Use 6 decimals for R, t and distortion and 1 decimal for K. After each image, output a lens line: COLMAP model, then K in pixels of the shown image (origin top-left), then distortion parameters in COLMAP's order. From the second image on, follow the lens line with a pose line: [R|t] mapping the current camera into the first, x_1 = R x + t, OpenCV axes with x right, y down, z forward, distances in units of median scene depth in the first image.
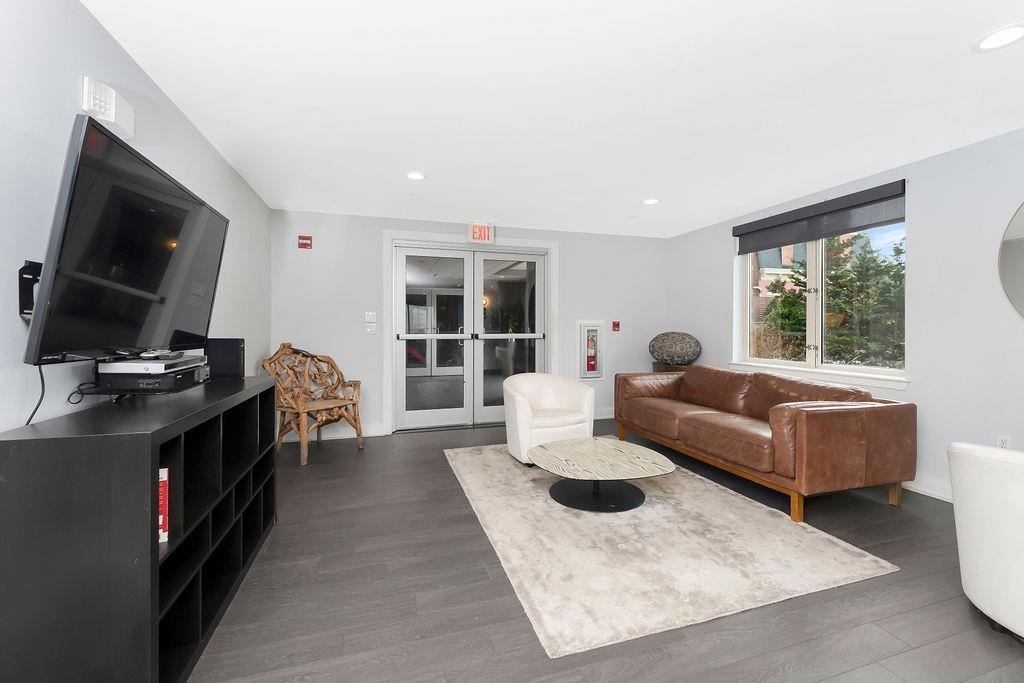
lens RADIAL K [[428.3, 0, 516.2], [0, 428.3, 328.7], [0, 0, 1]] dist [0.000250, -0.000069]
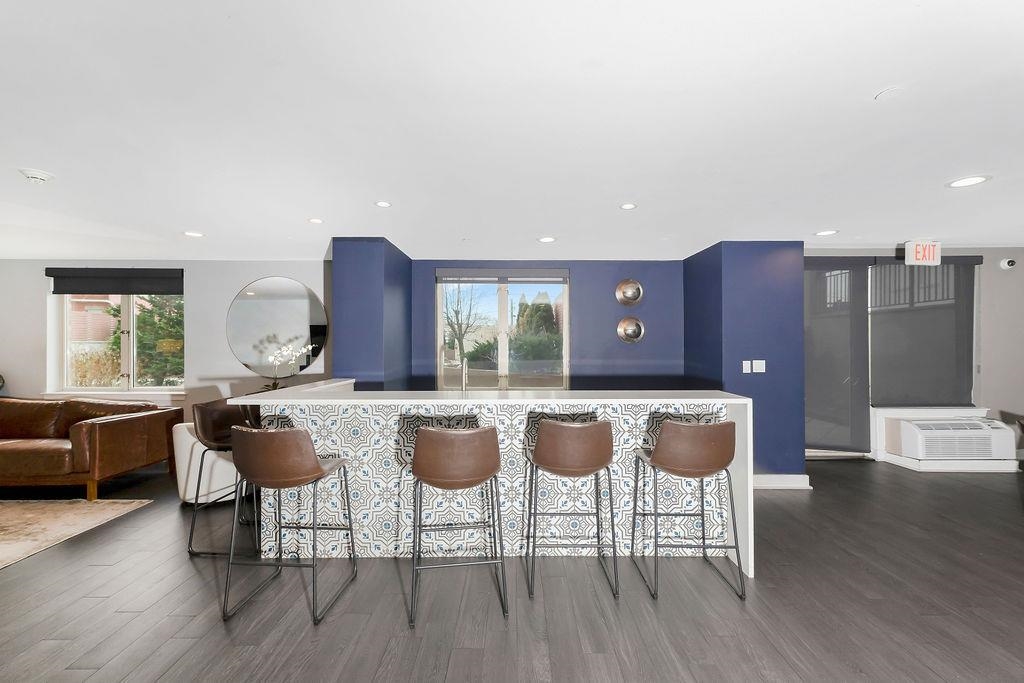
lens RADIAL K [[424.5, 0, 512.0], [0, 424.5, 341.5], [0, 0, 1]] dist [0.001231, 0.000049]
pose [[0.302499, 0.002329, 0.953147, -0.266530], [0.003241, 0.999989, -0.003472, -0.073746], [-0.953144, 0.004140, 0.302488, -0.734374]]
